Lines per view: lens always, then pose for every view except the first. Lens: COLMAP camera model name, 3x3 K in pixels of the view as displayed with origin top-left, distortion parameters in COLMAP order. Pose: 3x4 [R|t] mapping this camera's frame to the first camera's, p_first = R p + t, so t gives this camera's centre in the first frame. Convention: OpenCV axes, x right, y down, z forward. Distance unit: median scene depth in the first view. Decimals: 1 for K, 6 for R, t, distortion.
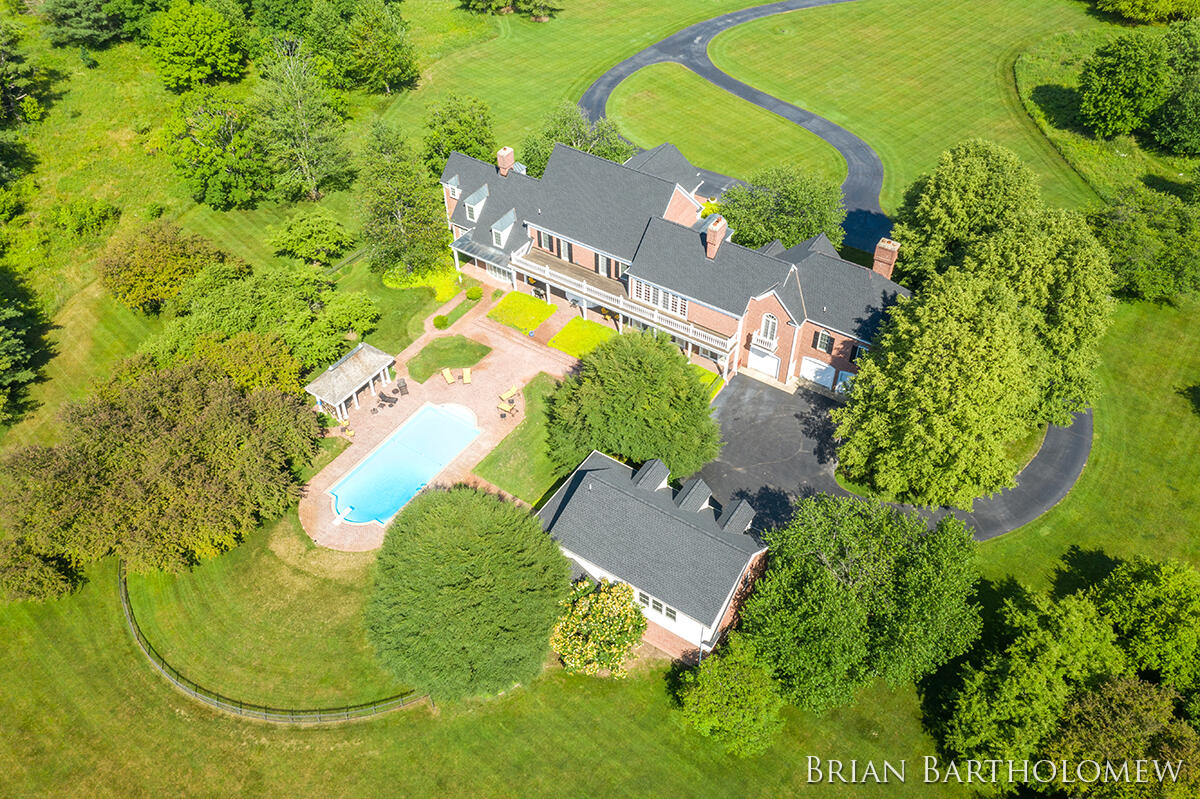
lens RADIAL K [[948.5, 0, 598.1], [0, 948.5, 401.6], [0, 0, 1]] dist [0.006496, -0.000794]
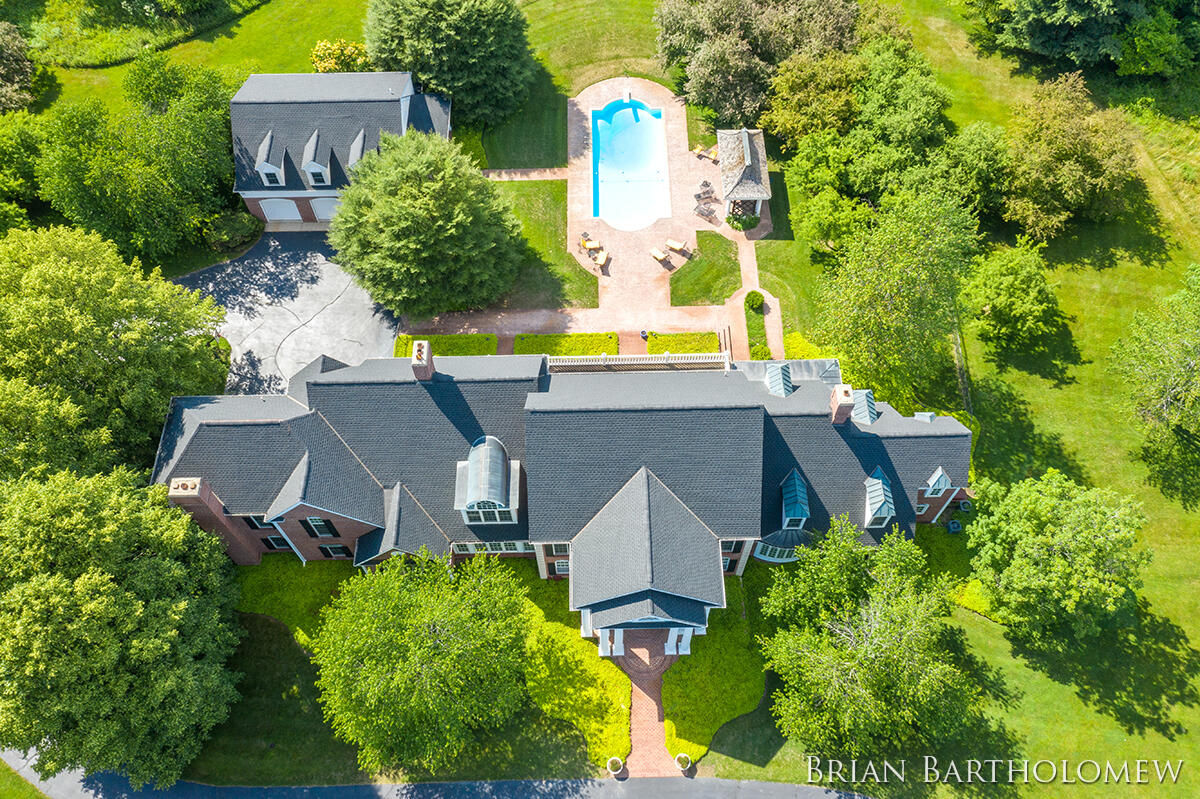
lens RADIAL K [[948.5, 0, 595.7], [0, 948.5, 403.0], [0, 0, 1]] dist [0.006496, -0.000794]
pose [[-0.822733, 0.497937, -0.274170, 0.206822], [-0.387081, -0.137560, 0.911727, -0.782254], [0.416268, 0.856233, 0.305917, 0.793961]]
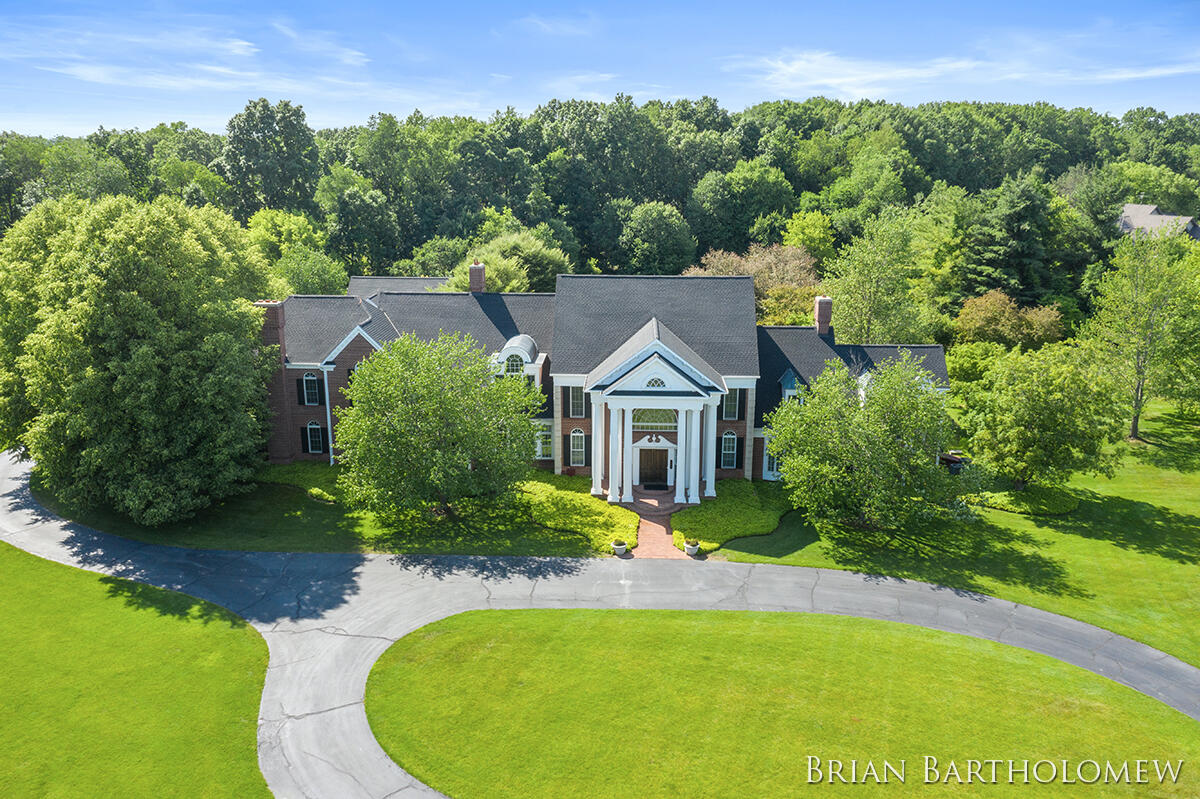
lens RADIAL K [[948.5, 0, 598.3], [0, 948.5, 406.9], [0, 0, 1]] dist [0.006496, -0.000794]
pose [[-0.854036, 0.136428, -0.502005, 0.477913], [-0.363244, 0.534396, 0.763200, -0.729205], [0.372392, 0.834151, -0.406837, 1.458483]]
